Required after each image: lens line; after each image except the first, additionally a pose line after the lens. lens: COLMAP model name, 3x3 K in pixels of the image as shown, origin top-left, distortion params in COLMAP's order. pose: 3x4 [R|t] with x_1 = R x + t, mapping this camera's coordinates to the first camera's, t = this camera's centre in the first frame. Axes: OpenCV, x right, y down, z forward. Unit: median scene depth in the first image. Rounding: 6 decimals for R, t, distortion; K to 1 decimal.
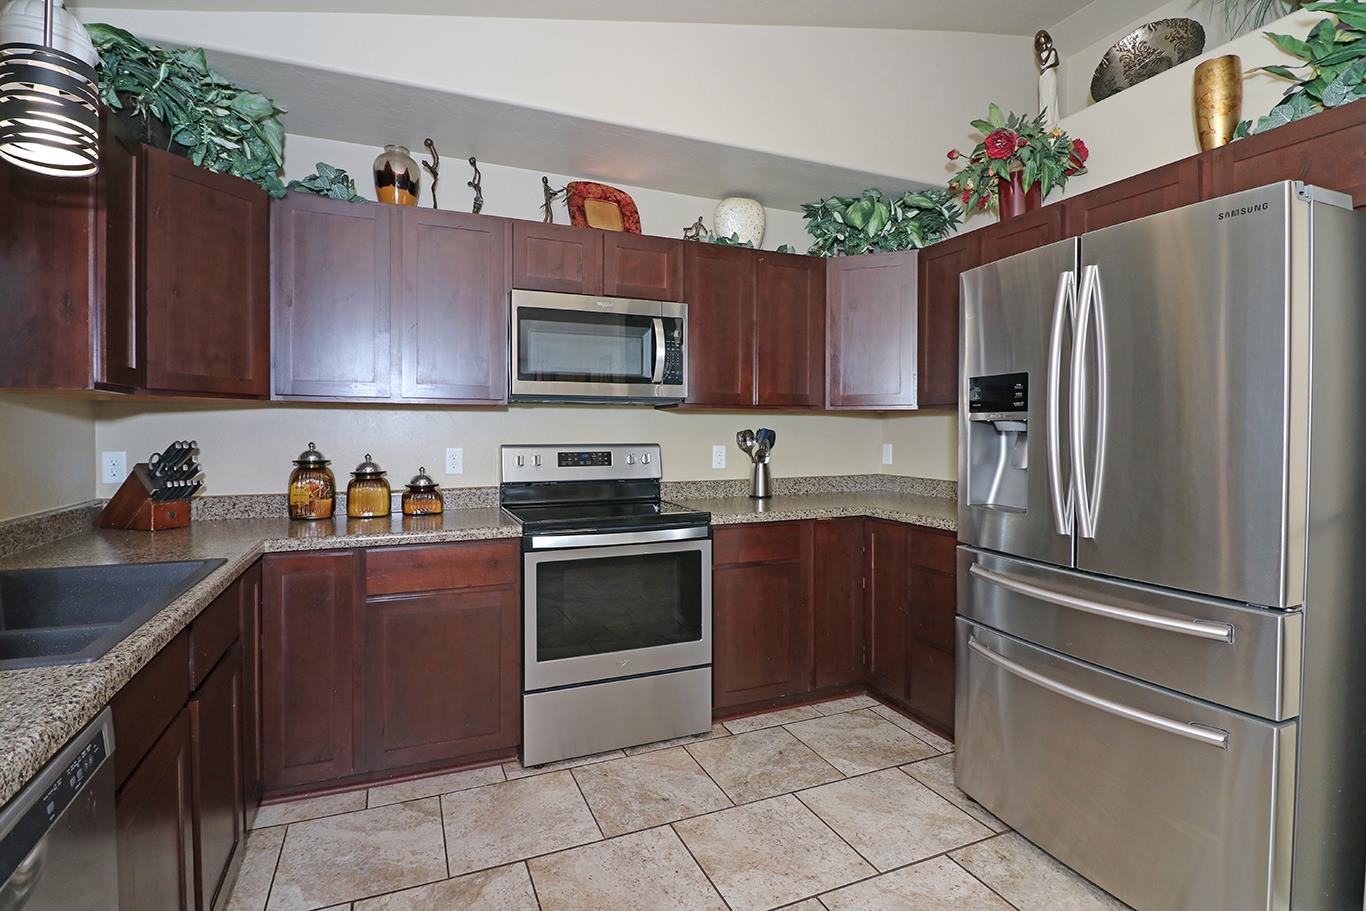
lens RADIAL K [[657.2, 0, 678.3], [0, 657.2, 439.2], [0, 0, 1]] dist [-0.000939, -0.000632]
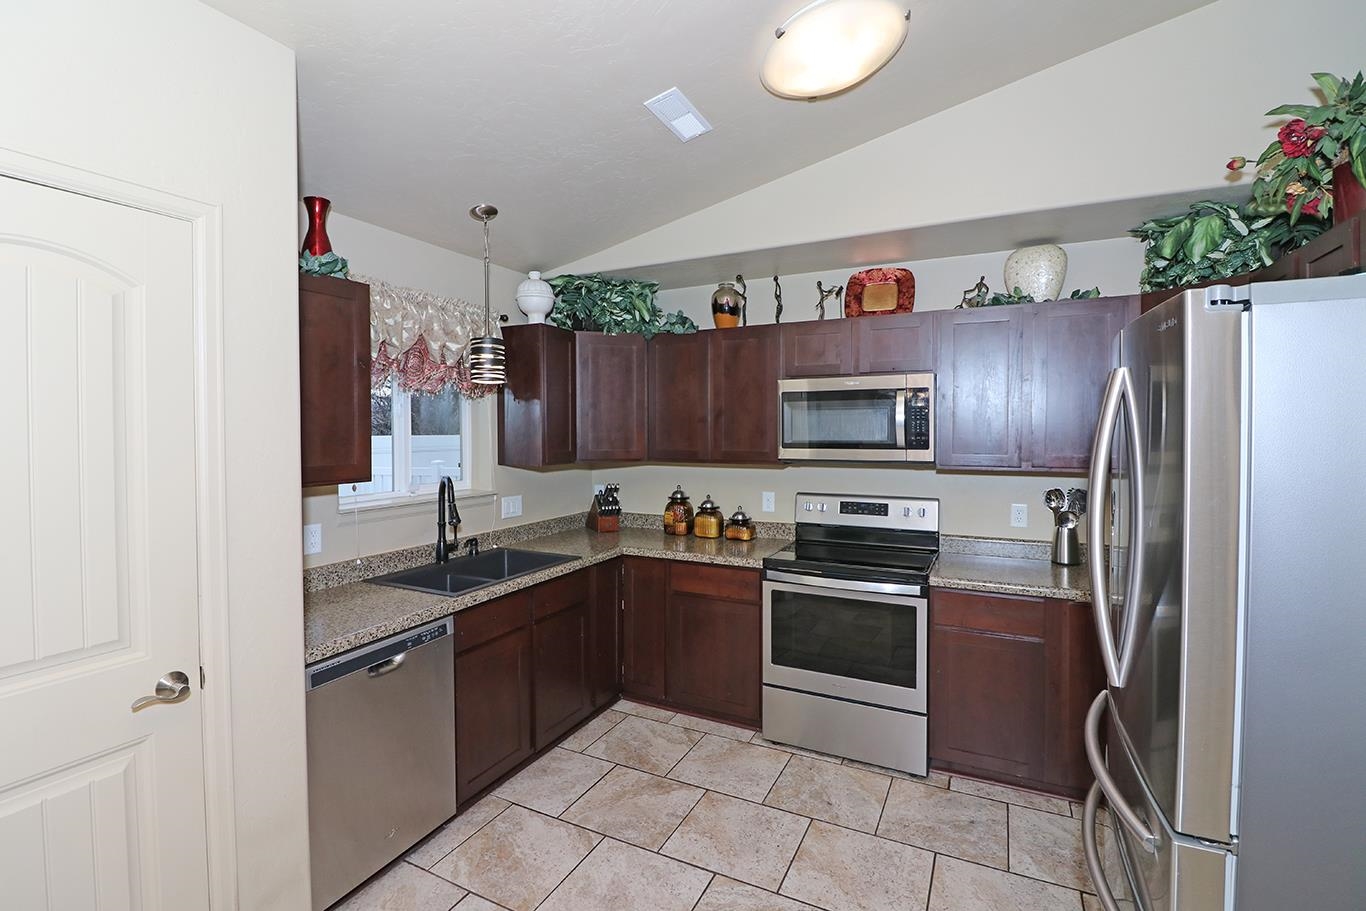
lens RADIAL K [[629.6, 0, 675.1], [0, 629.6, 441.1], [0, 0, 1]] dist [-0.000620, -0.011433]
pose [[0.643751, 0.011548, -0.765148, 0.583767], [-0.007374, 0.999933, 0.008887, -0.114066], [0.765200, -0.000079, 0.643793, 0.025494]]
